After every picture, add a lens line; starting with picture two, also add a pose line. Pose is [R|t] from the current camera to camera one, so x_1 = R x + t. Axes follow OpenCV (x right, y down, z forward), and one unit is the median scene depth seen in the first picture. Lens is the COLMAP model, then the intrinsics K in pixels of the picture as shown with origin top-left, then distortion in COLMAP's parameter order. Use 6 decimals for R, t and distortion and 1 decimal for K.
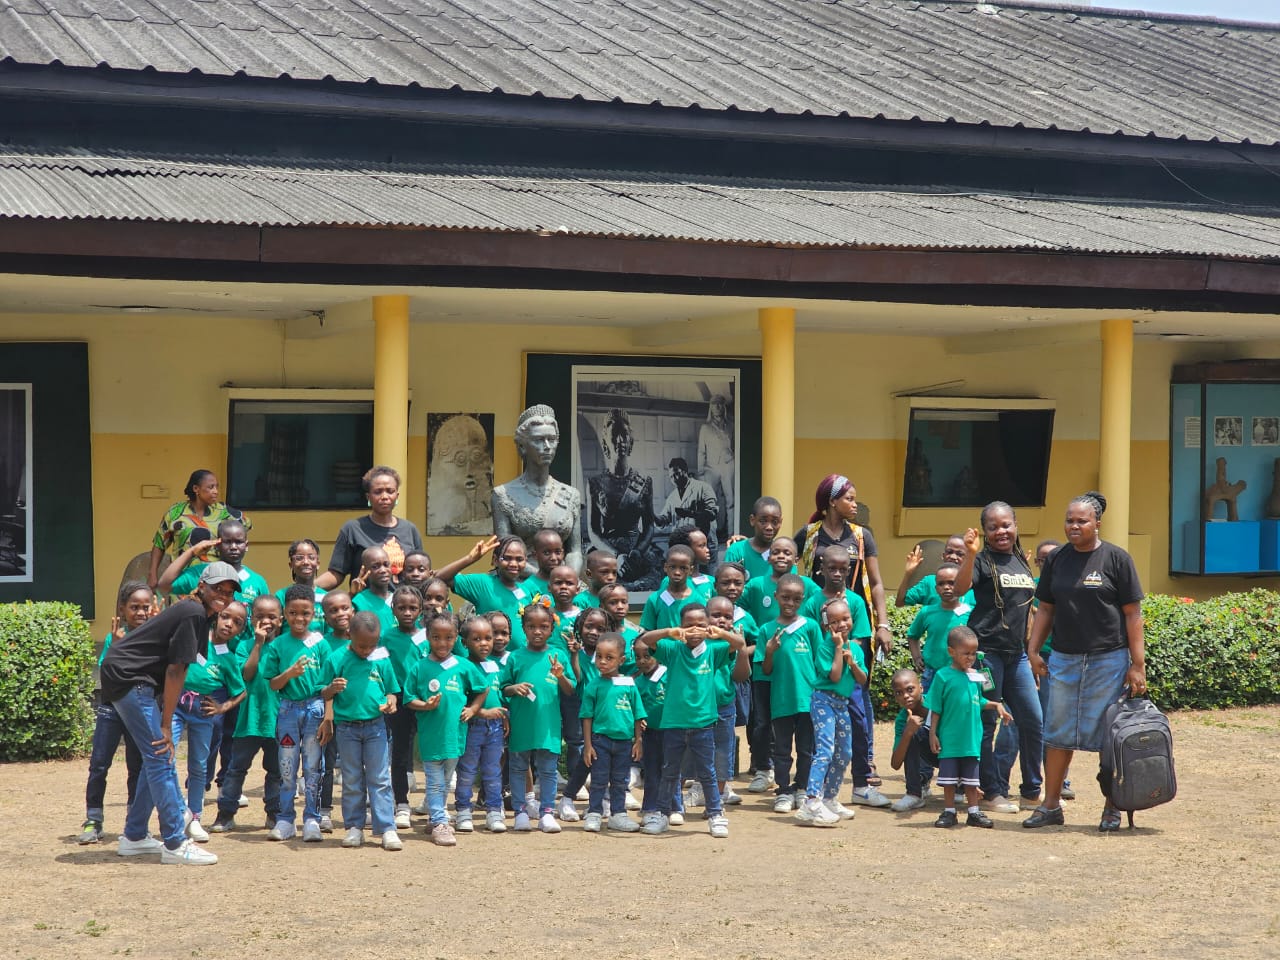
lens RADIAL K [[2596.8, 0, 640.0], [0, 2596.8, 478.0], [0, 0, 1]] dist [0.001967, 0.000000]
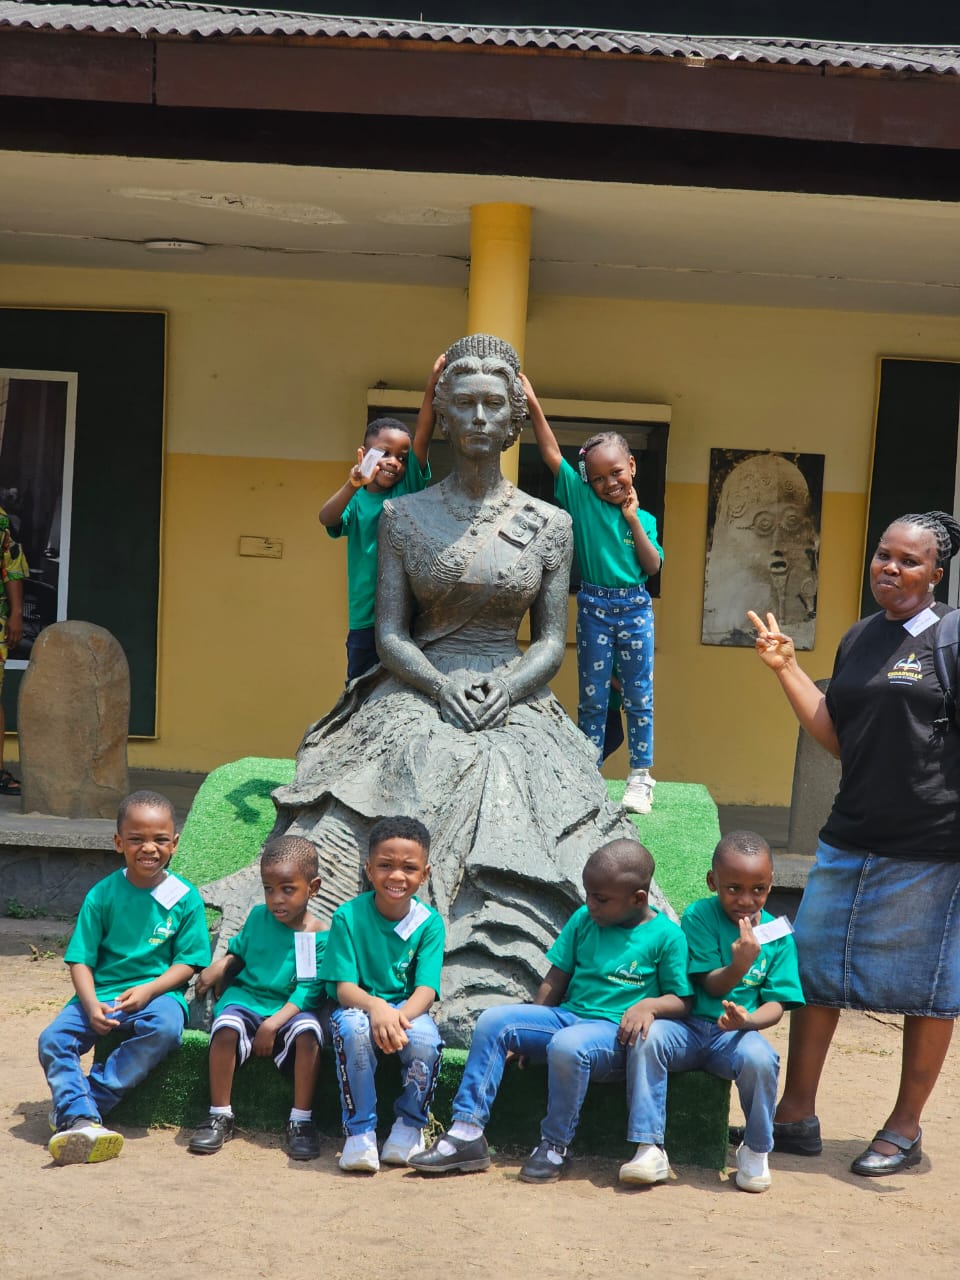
lens RADIAL K [[2596.8, 0, 479.7], [0, 2596.8, 642.8], [0, 0, 1]] dist [0.001967, 0.000000]
pose [[0.920176, 0.055410, -0.387565, 0.118462], [-0.055300, 0.998404, 0.011446, 0.018795], [0.387580, 0.010900, 0.921772, 0.421747]]
